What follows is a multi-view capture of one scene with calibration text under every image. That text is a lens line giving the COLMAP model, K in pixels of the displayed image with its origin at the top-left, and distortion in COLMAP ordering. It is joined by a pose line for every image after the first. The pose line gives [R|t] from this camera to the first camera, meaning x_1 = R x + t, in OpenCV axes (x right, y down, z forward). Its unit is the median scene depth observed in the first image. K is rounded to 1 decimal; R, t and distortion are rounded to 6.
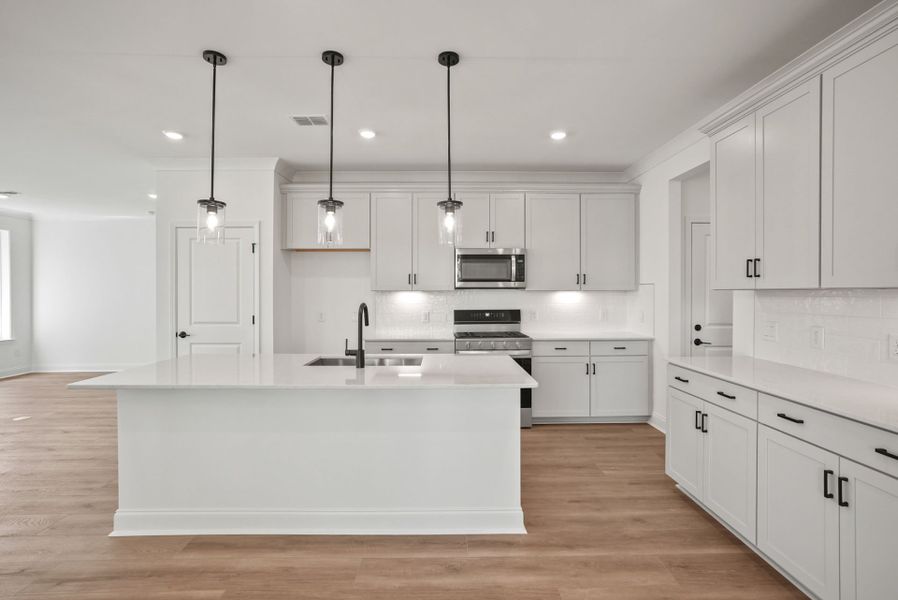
lens RADIAL K [[419.3, 0, 453.3], [0, 419.3, 294.2], [0, 0, 1]] dist [-0.002652, 0.004959]
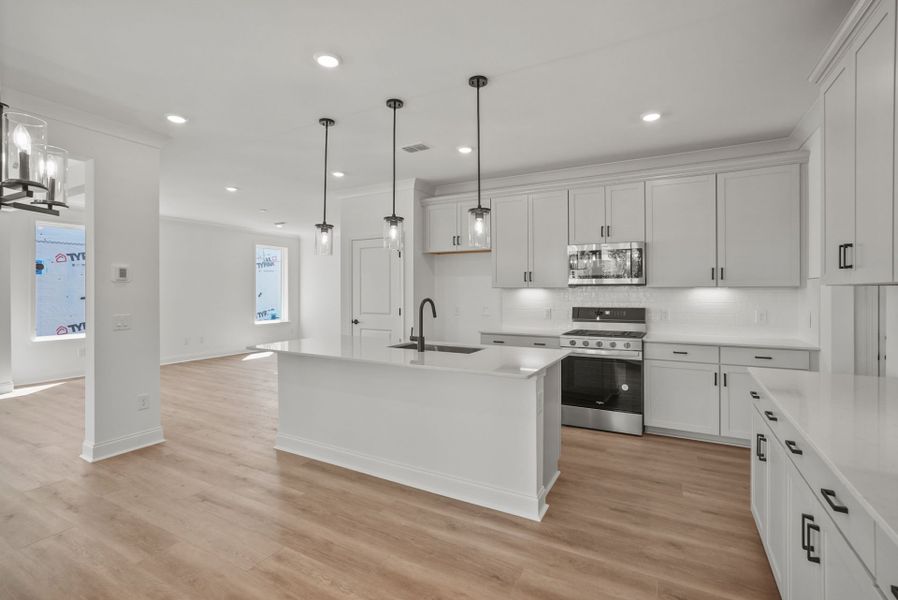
lens RADIAL K [[419.3, 0, 451.4], [0, 419.3, 290.8], [0, 0, 1]] dist [-0.002652, 0.004959]
pose [[0.867621, 0.001074, -0.497224, 0.321359], [-0.002038, 0.999997, -0.001397, 0.001333], [0.497221, 0.002225, 0.867621, -0.006058]]
